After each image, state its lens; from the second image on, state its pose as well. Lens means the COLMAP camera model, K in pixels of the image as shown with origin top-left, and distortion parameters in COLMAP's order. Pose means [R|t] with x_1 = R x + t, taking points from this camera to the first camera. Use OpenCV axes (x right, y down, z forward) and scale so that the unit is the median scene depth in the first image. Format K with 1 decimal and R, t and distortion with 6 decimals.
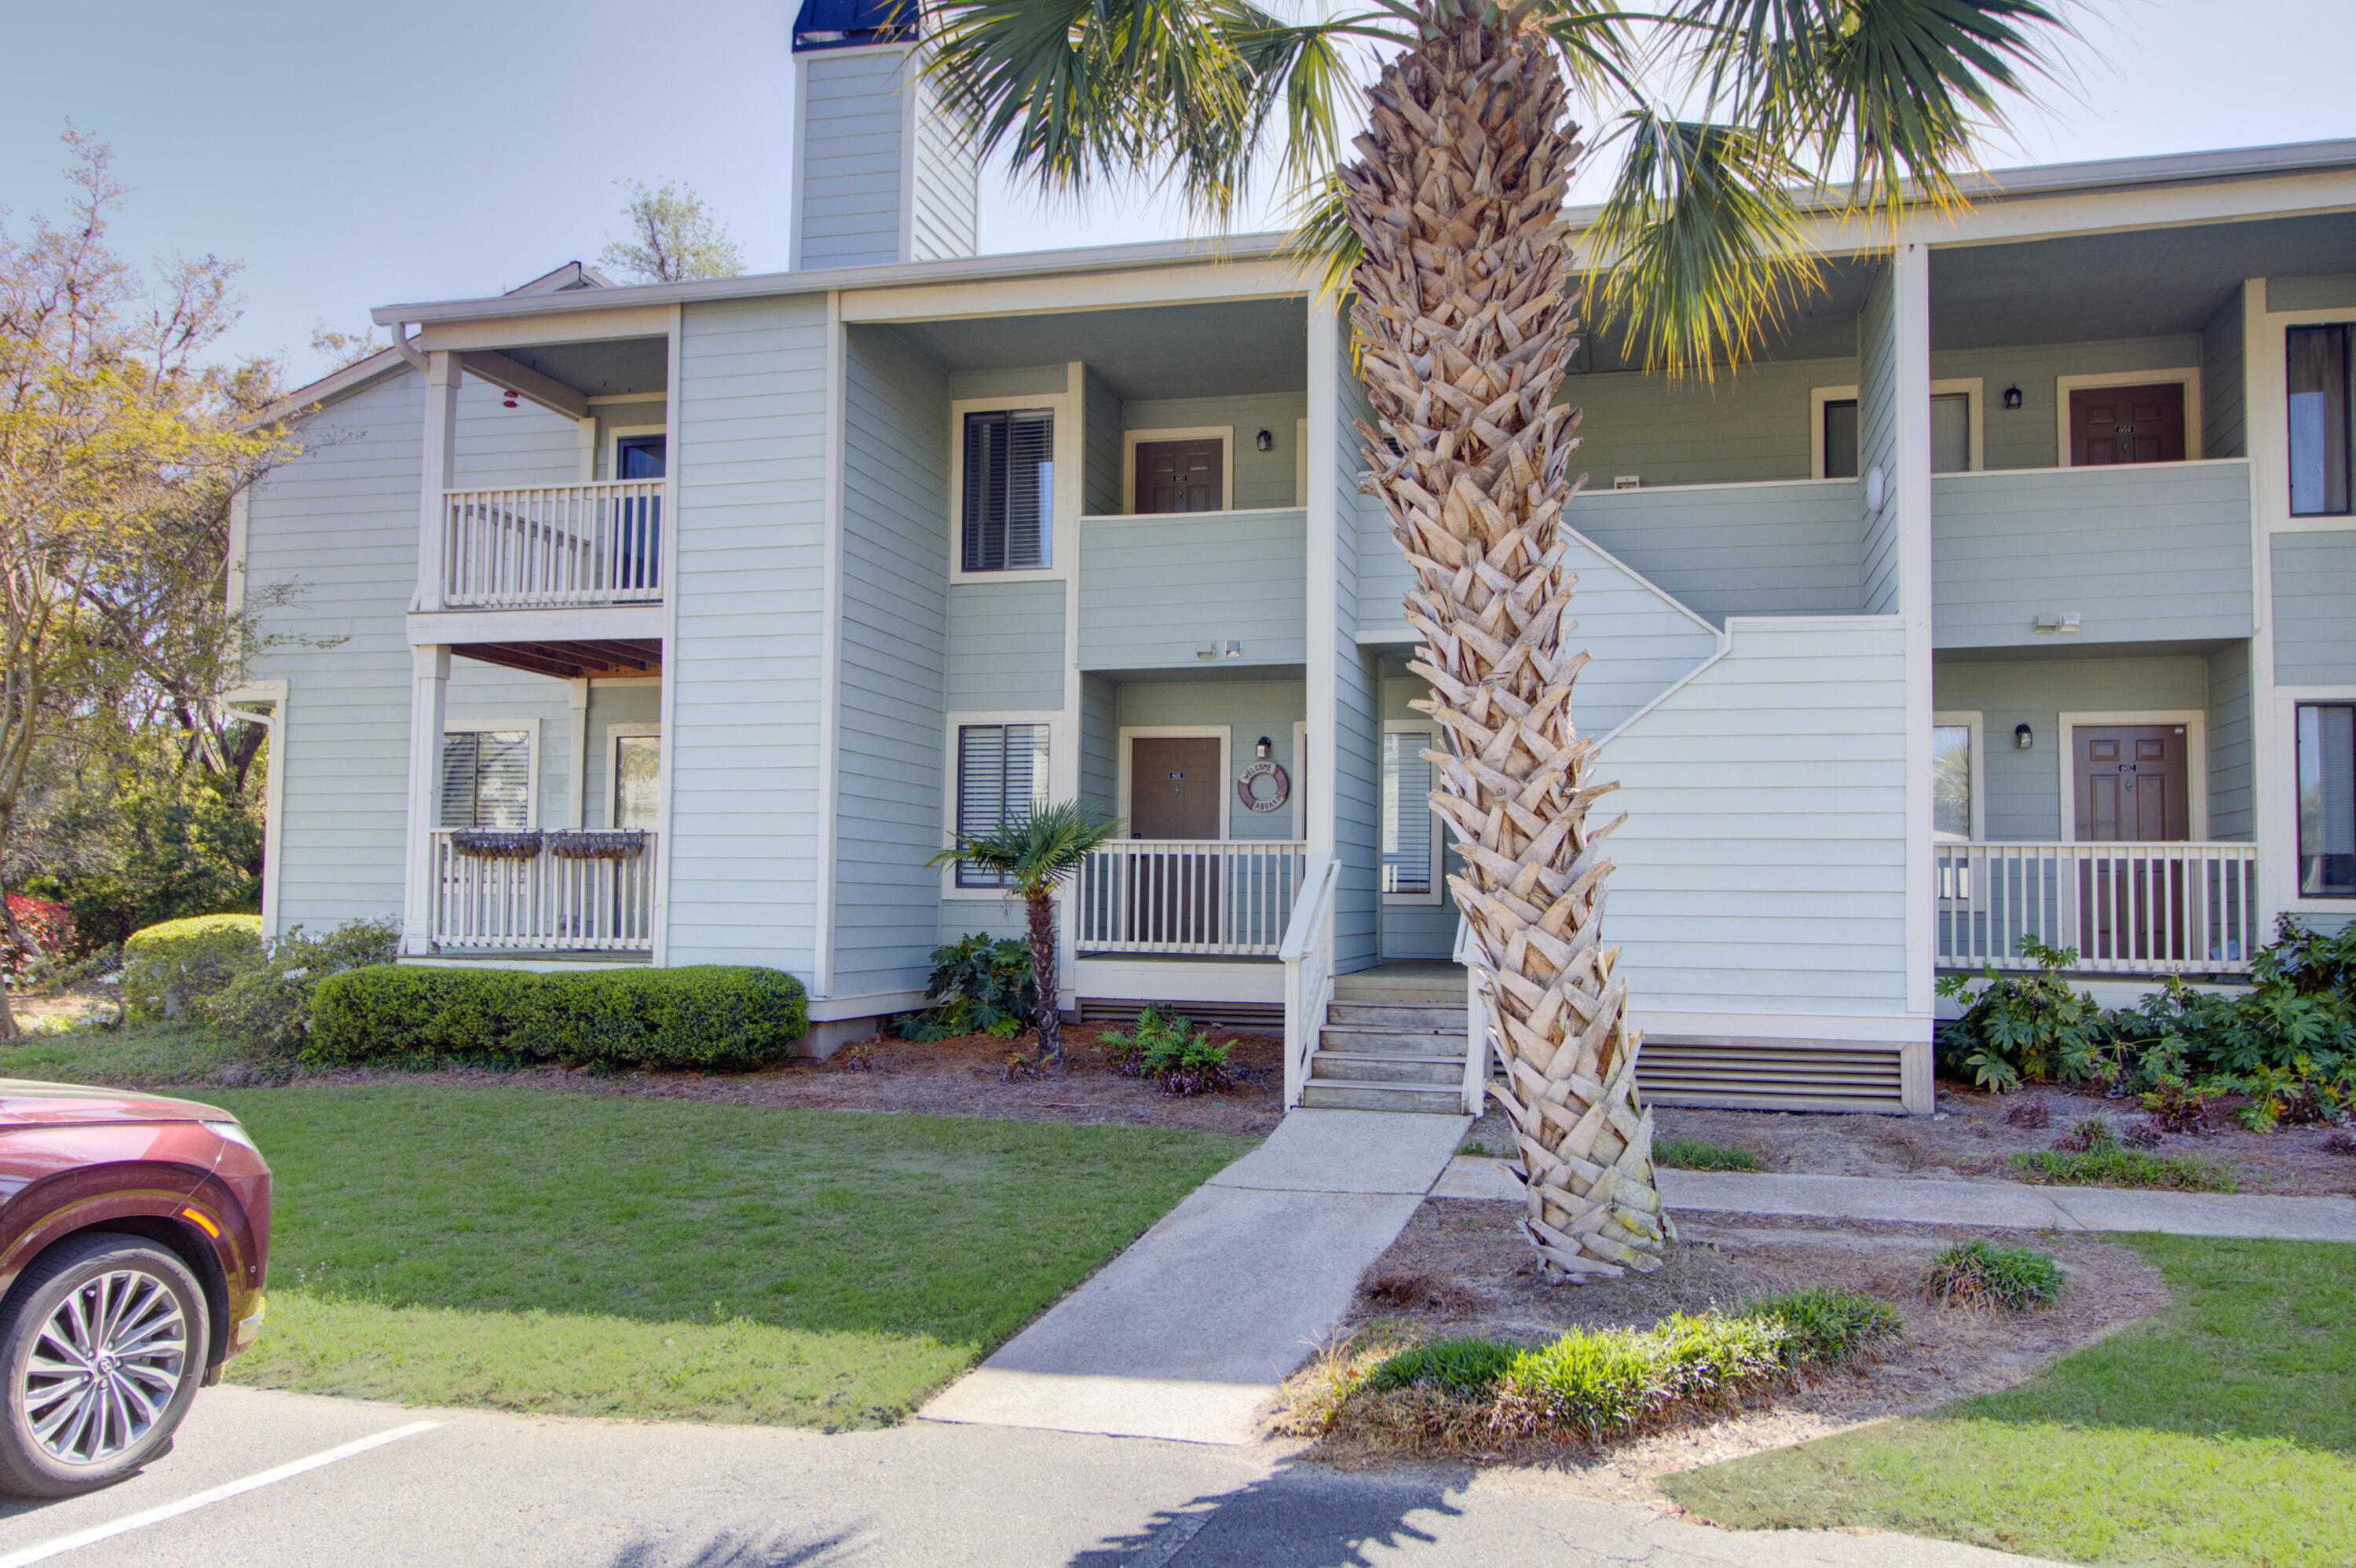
lens RADIAL K [[1793.4, 0, 1178.0], [0, 1793.4, 784.0], [0, 0, 1]] dist [0.000026, 0.000050]
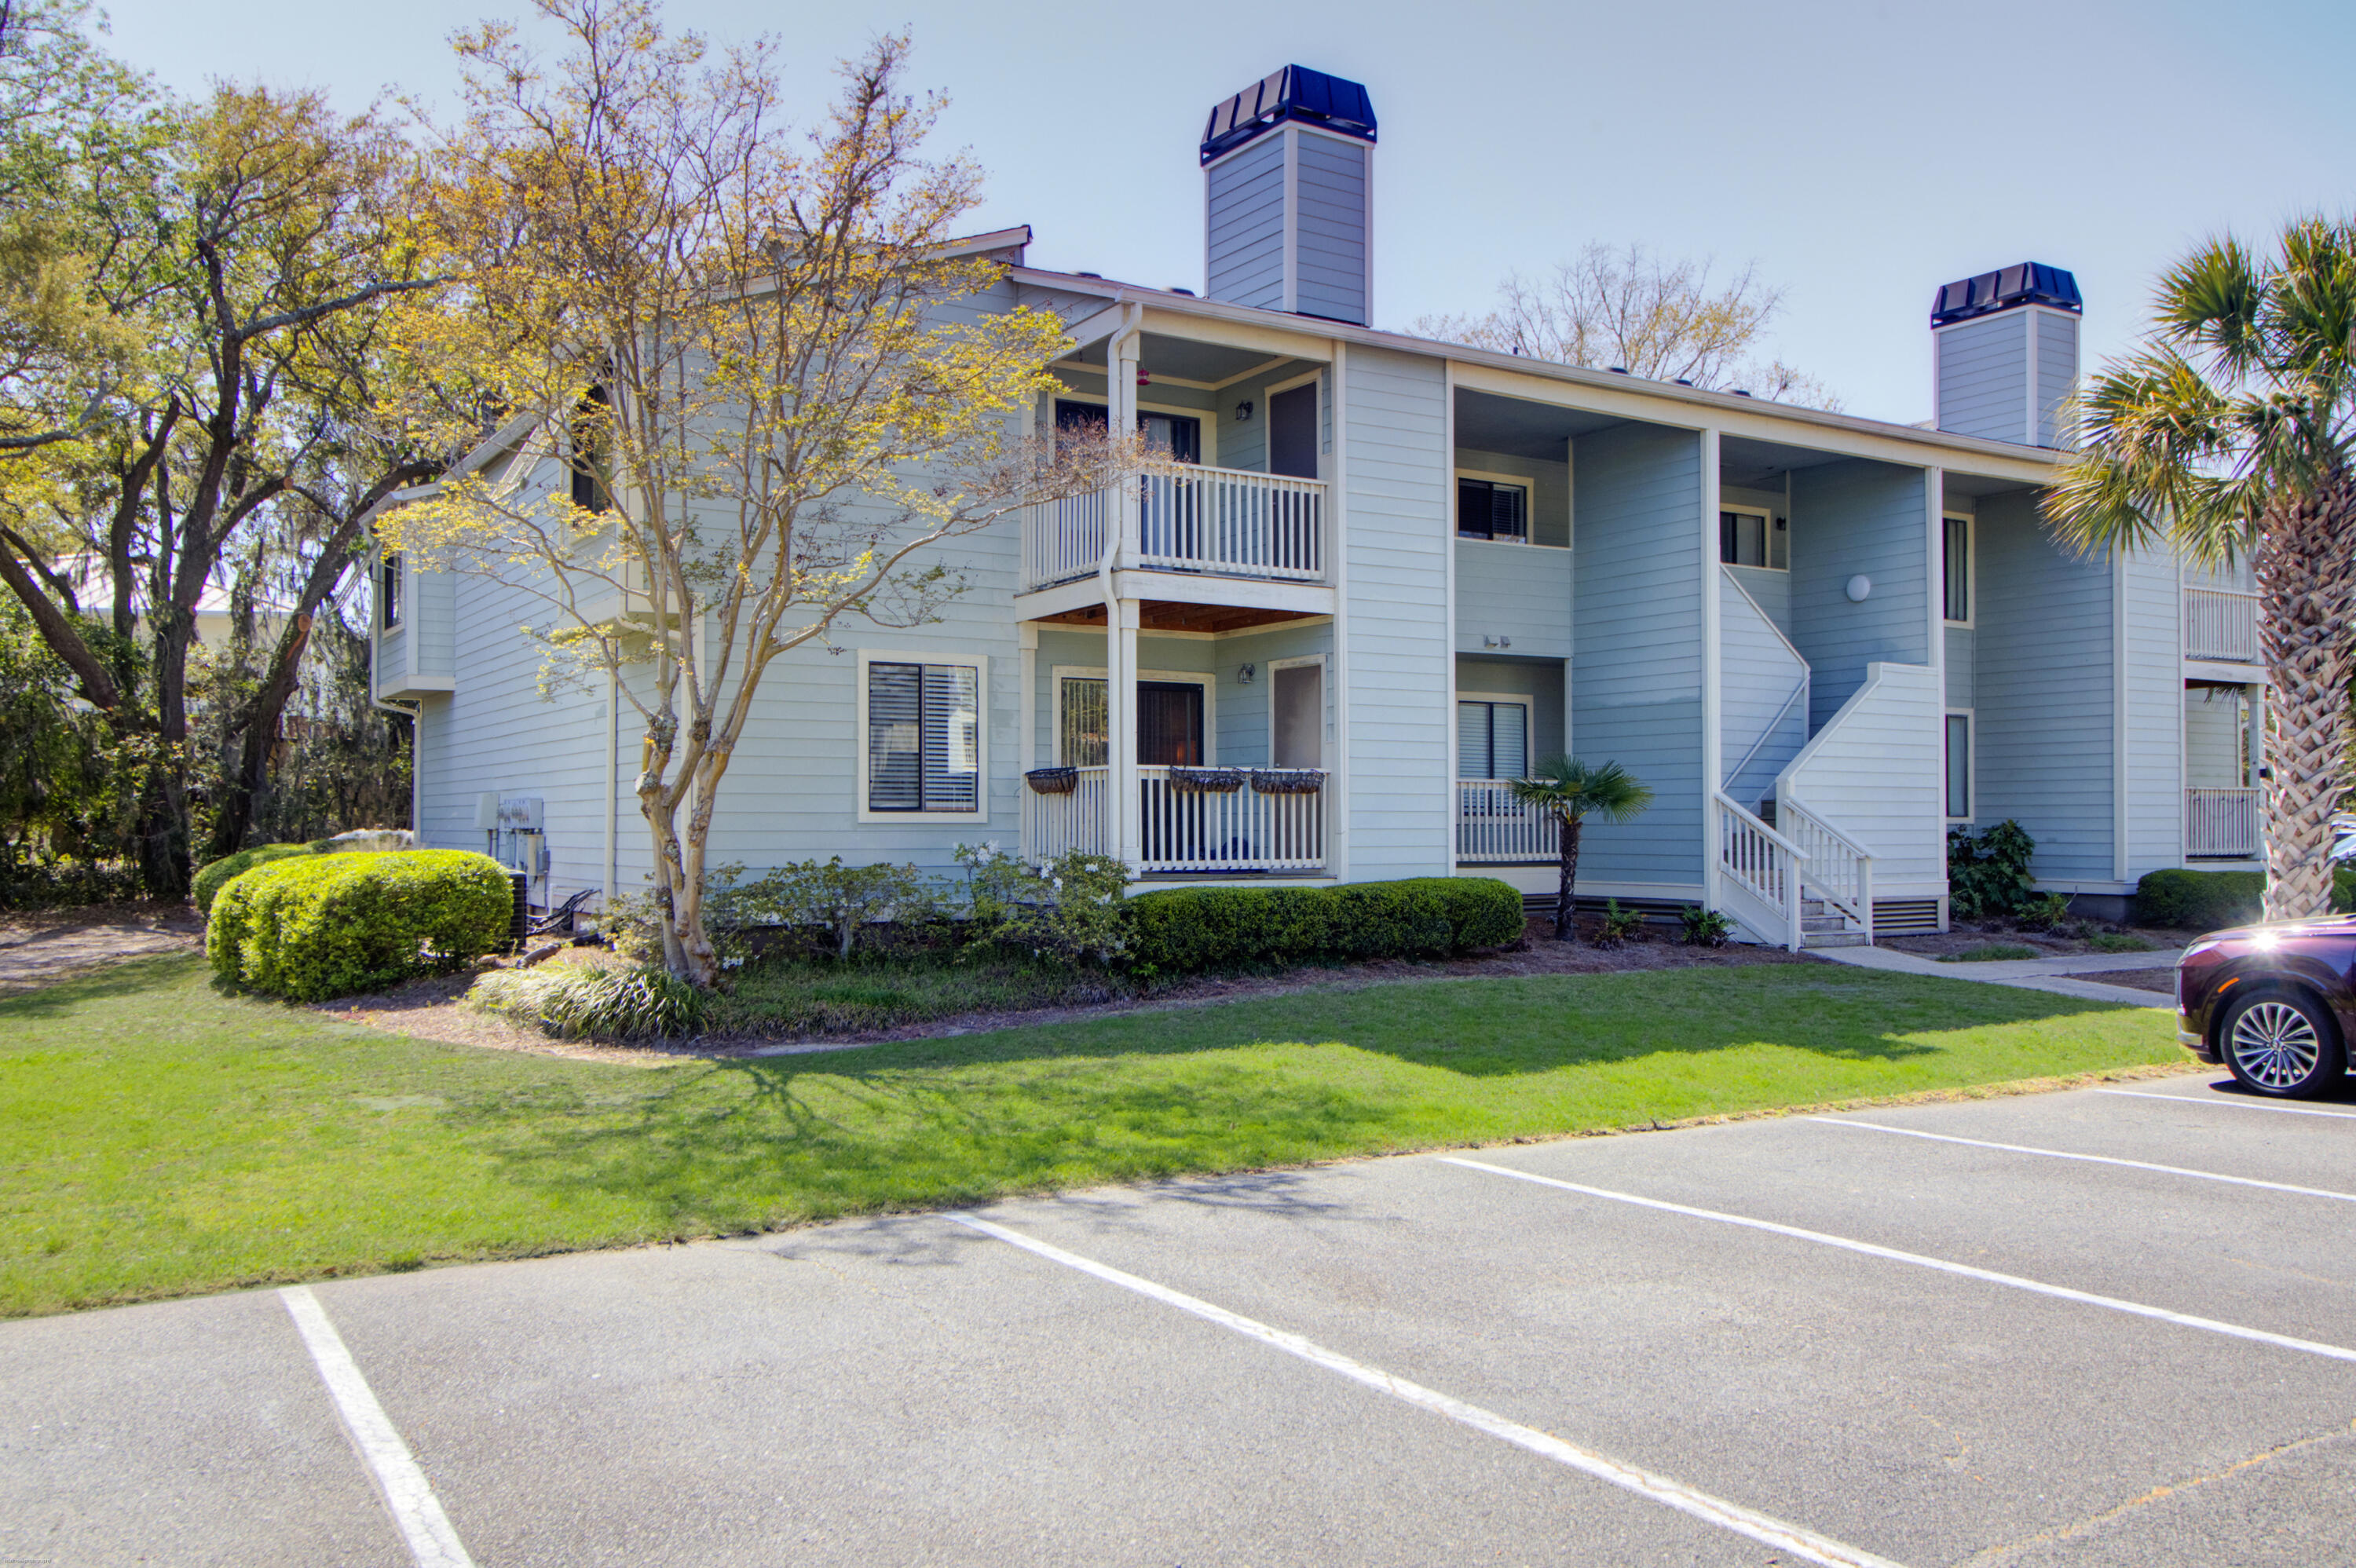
lens RADIAL K [[1899.3, 0, 1178.0], [0, 1899.3, 784.0], [0, 0, 1]] dist [-0.045142, 0.000638]
pose [[0.683396, 0.006437, 0.730020, -1.281005], [-0.045330, 0.998406, 0.033632, -0.004364], [-0.728640, -0.056076, 0.682598, 0.180516]]
